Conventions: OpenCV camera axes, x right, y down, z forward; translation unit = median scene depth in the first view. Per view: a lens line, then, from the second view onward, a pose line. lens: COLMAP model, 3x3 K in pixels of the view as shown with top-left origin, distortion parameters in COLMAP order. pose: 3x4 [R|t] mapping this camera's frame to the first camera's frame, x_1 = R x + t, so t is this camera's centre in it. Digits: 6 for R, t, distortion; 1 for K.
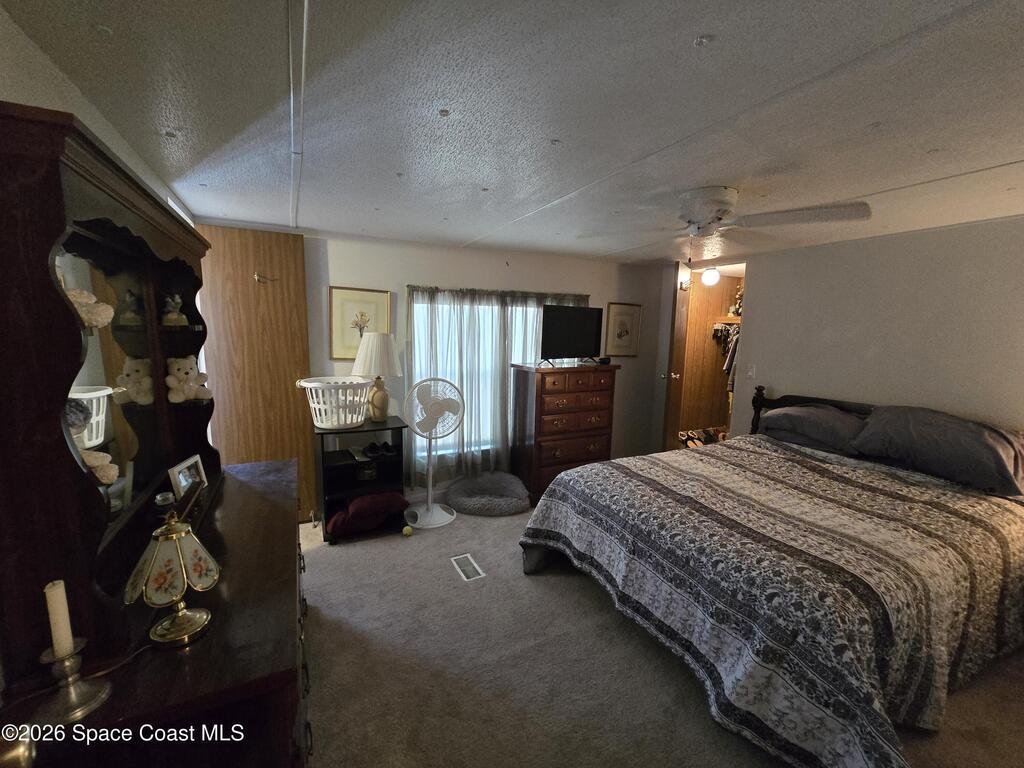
lens RADIAL K [[419.8, 0, 502.3], [0, 419.8, 387.9], [0, 0, 1]] dist [-0.004176, -0.000534]
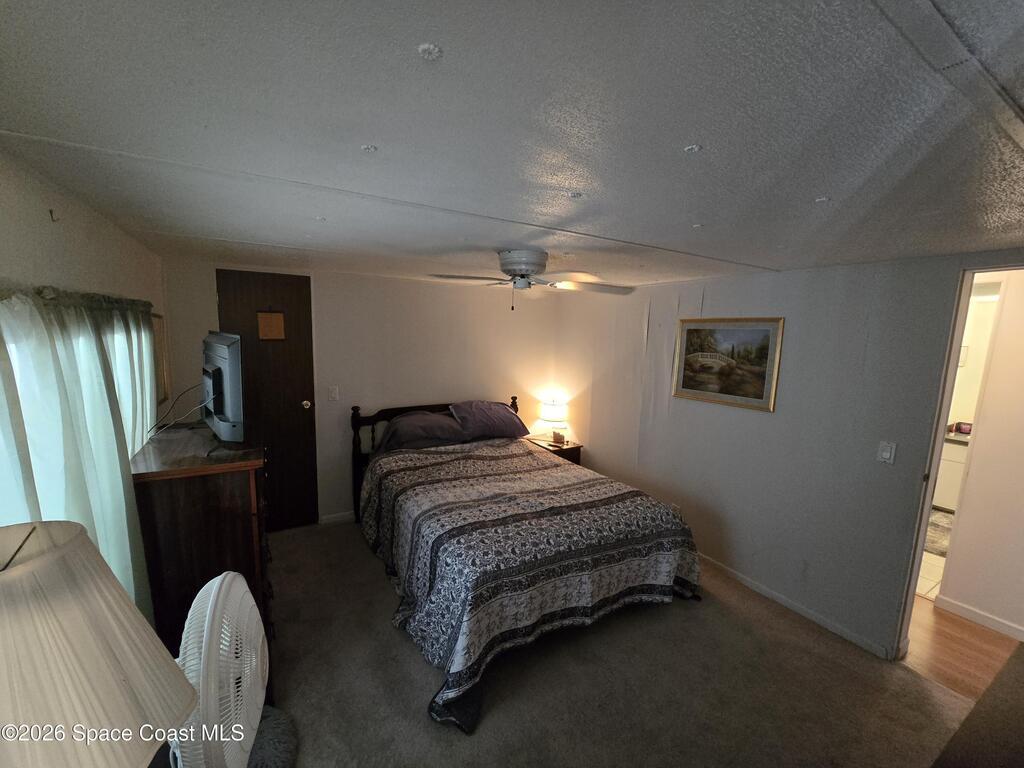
lens RADIAL K [[419.8, 0, 504.1], [0, 419.8, 390.7], [0, 0, 1]] dist [-0.004176, -0.000534]
pose [[-0.079941, -0.161035, 0.983706, -0.642324], [0.107623, 0.979701, 0.169126, -0.274301], [-0.990973, 0.119390, -0.060987, 1.088020]]
